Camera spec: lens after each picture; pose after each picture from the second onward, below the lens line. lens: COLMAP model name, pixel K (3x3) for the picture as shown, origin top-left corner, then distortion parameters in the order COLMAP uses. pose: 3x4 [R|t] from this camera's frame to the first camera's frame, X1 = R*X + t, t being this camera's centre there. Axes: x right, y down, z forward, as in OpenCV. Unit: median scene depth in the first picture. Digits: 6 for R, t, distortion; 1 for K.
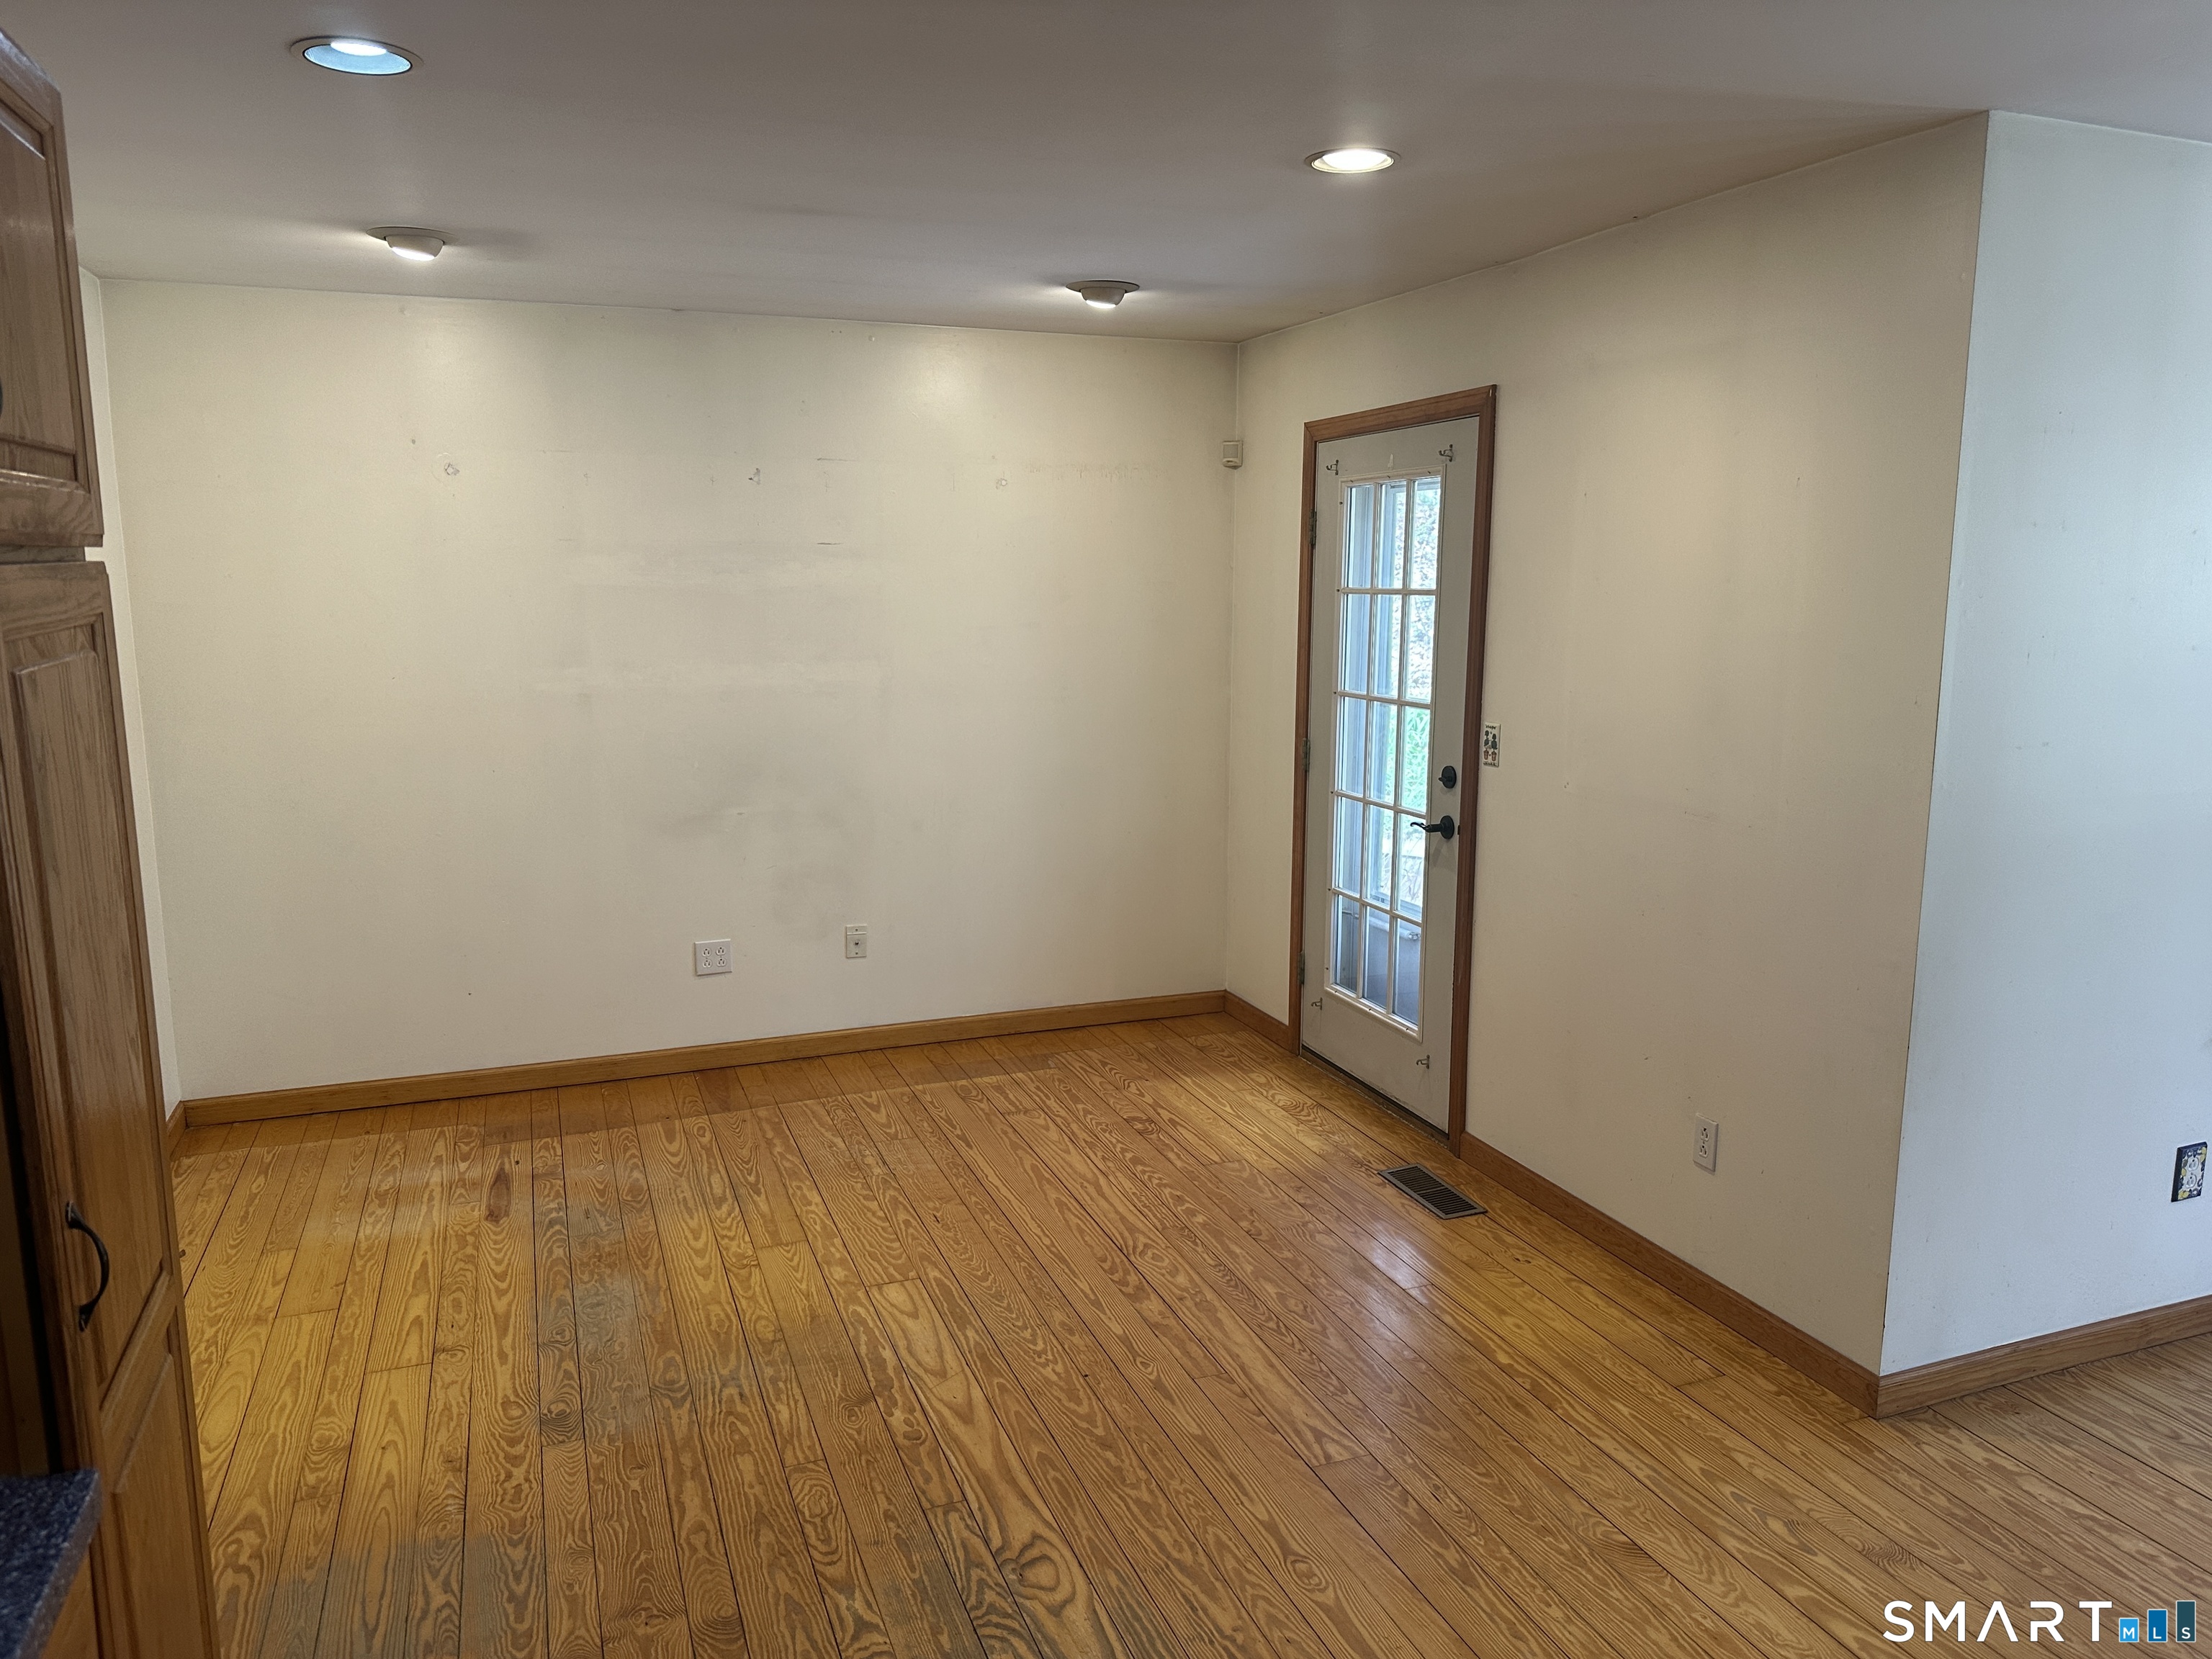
lens RADIAL K [[1561.0, 0, 1107.7], [0, 1561.0, 827.0], [0, 0, 1]] dist [0.016895, -0.015208]
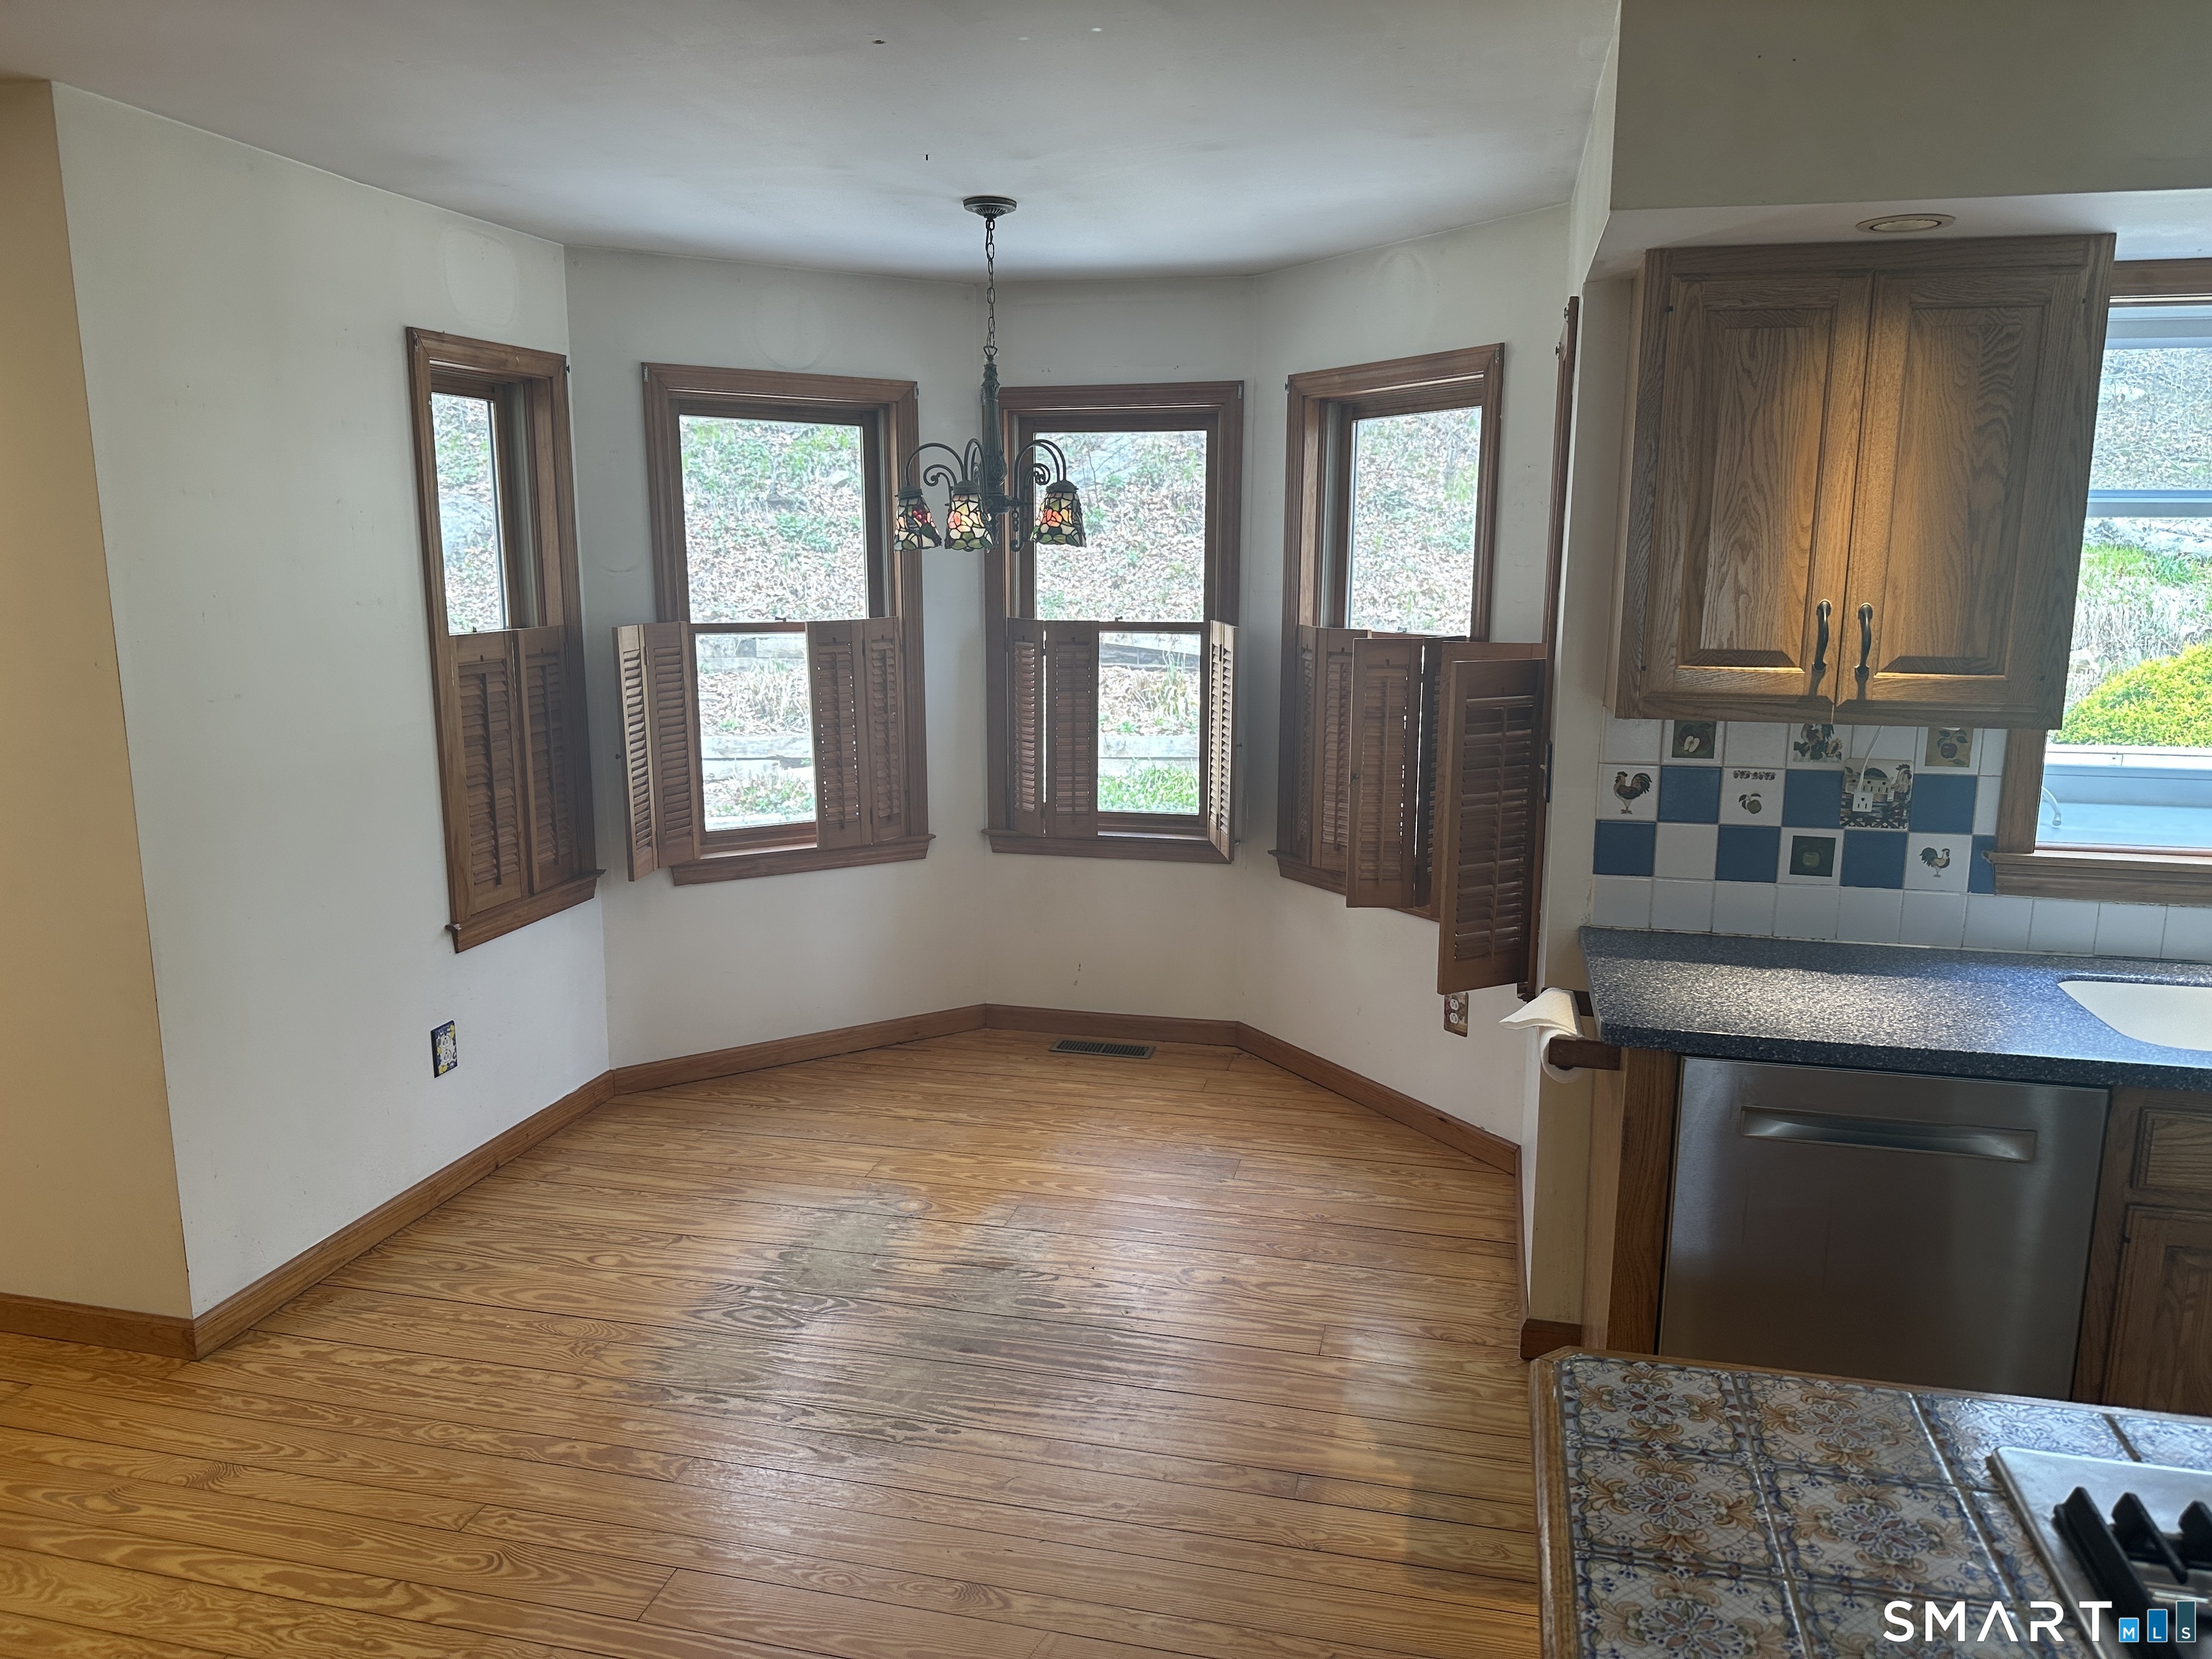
lens RADIAL K [[1561.0, 0, 1104.3], [0, 1561.0, 839.4], [0, 0, 1]] dist [0.016895, -0.015208]
pose [[0.564406, -0.153203, 0.811157, 0.044198], [0.132213, 0.986719, 0.094367, 0.021463], [-0.814841, 0.053984, 0.577165, -0.107935]]
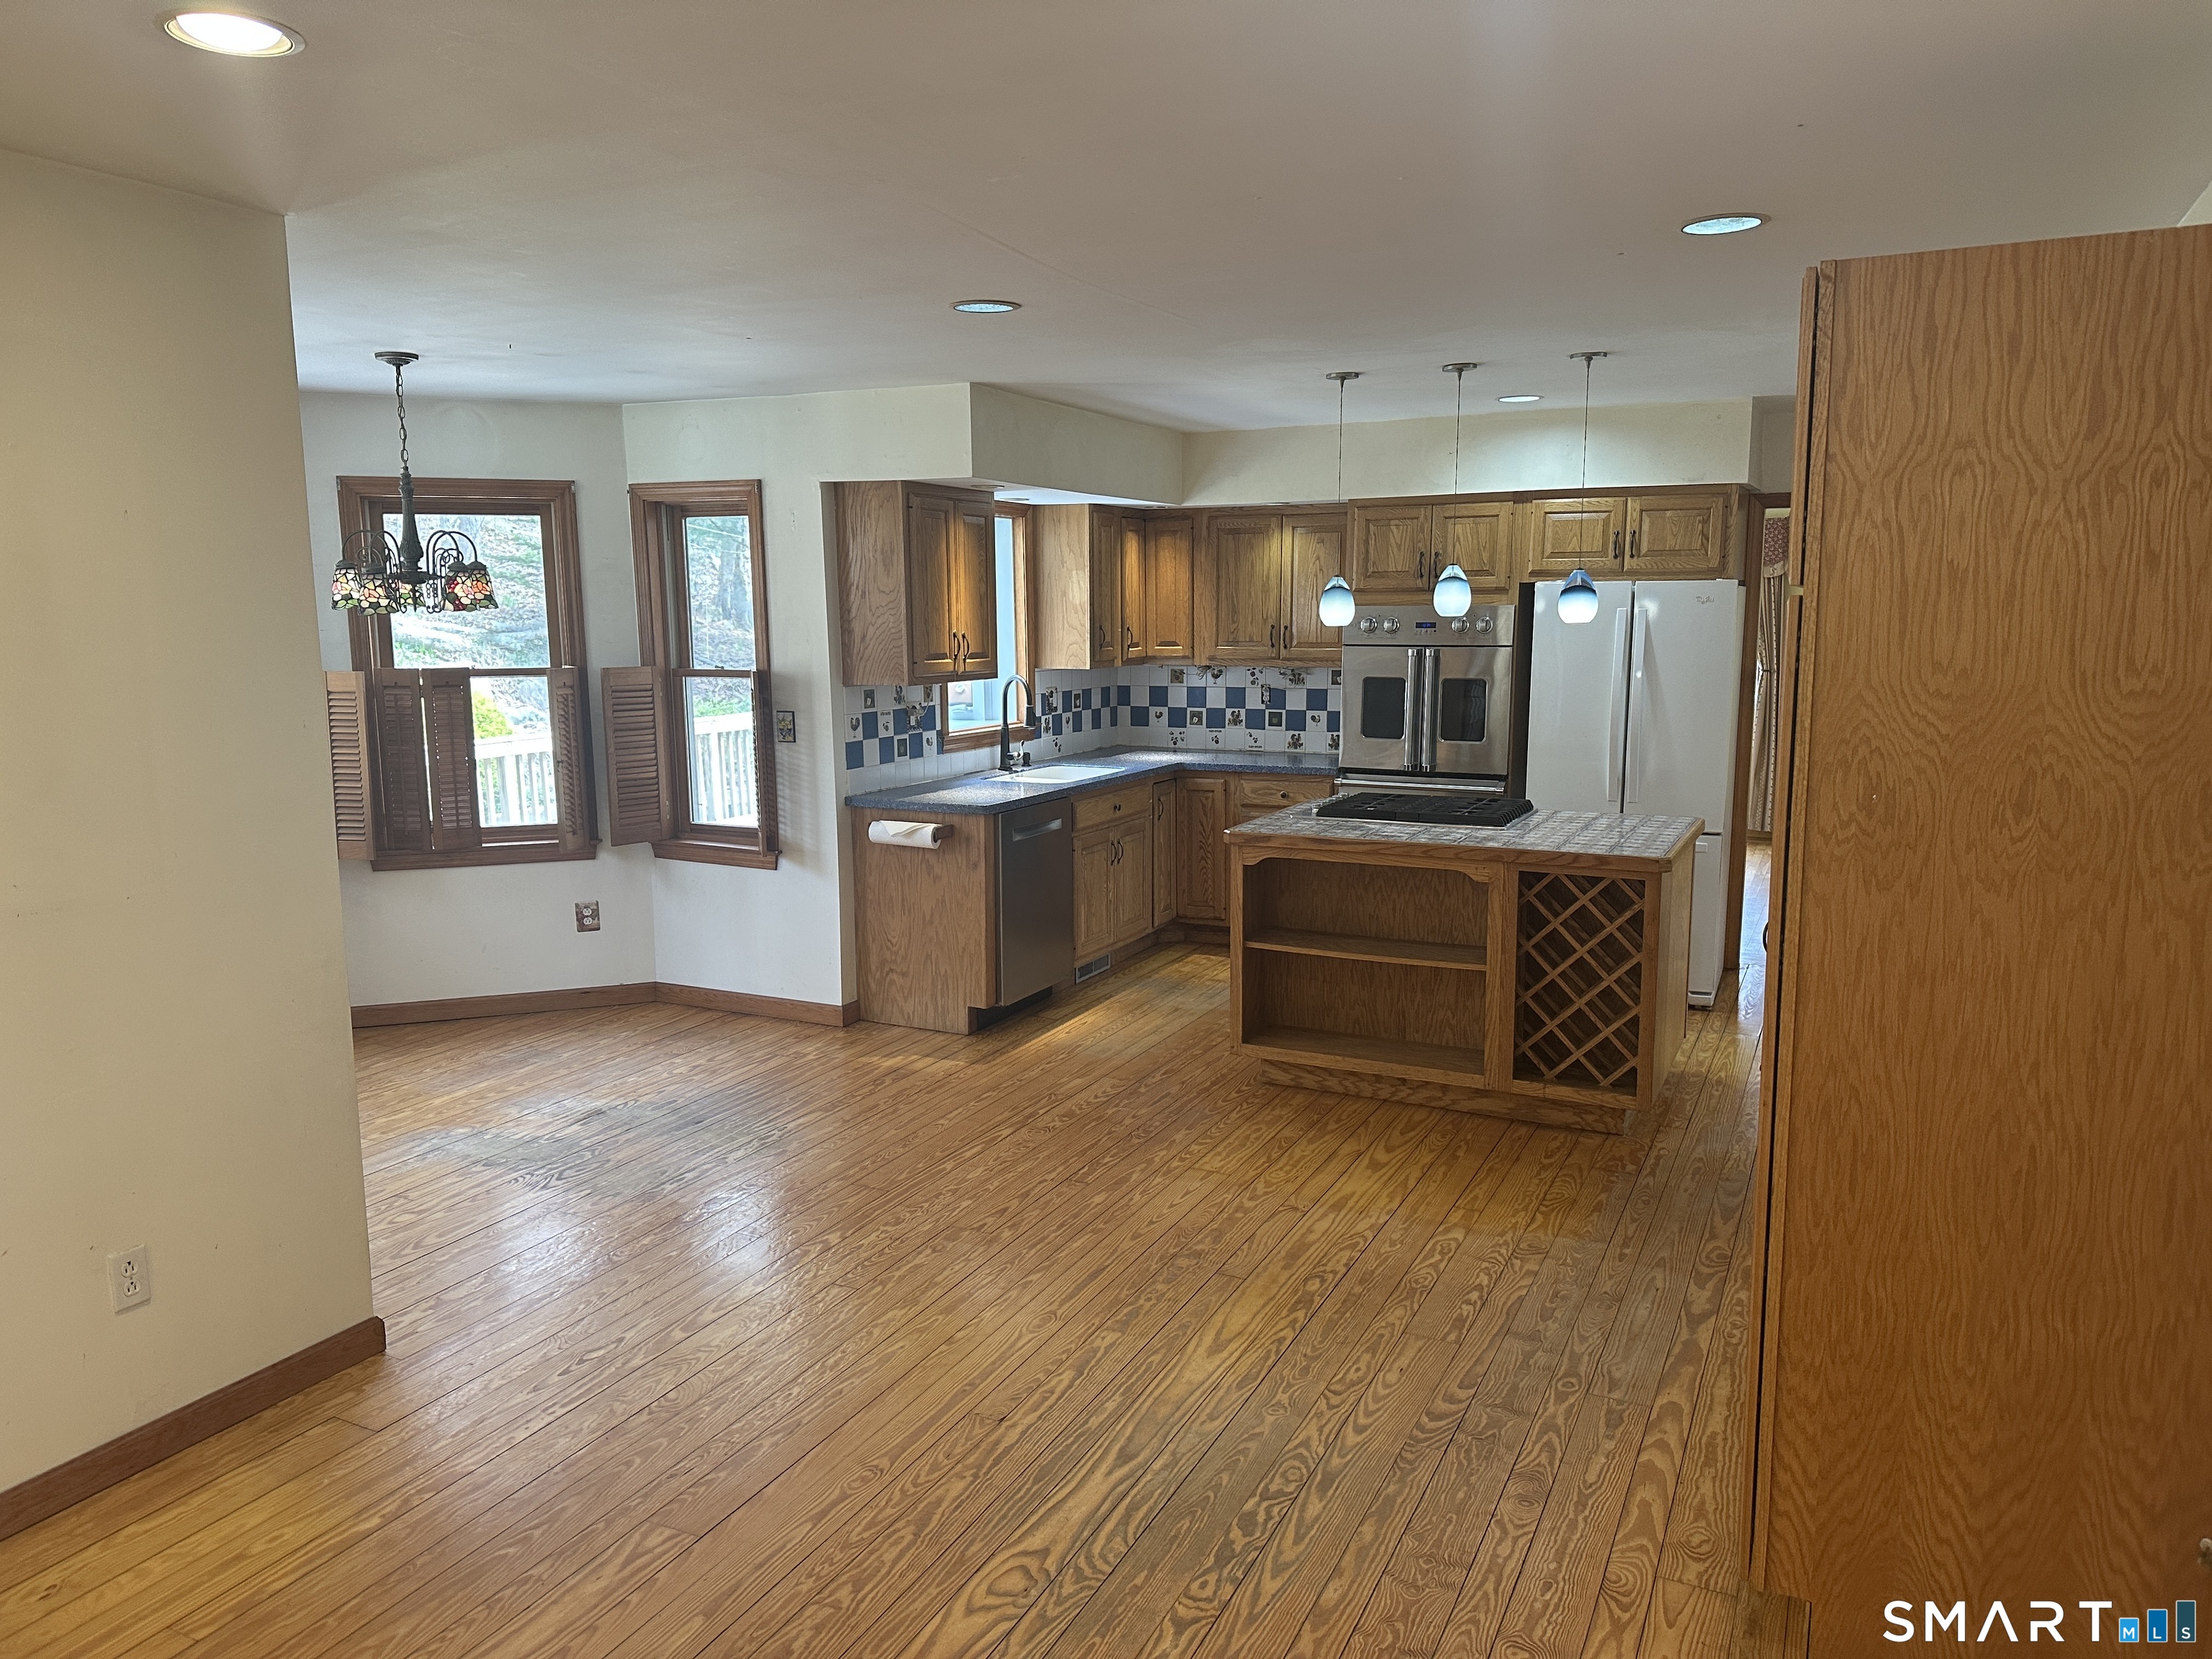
lens RADIAL K [[1561.0, 0, 1091.8], [0, 1561.0, 884.8], [0, 0, 1]] dist [0.016895, -0.015208]
pose [[-0.681249, -0.122272, 0.721768, -0.683787], [0.127710, 0.950983, 0.281642, -0.213475], [-0.720826, 0.284045, -0.632241, 1.330759]]
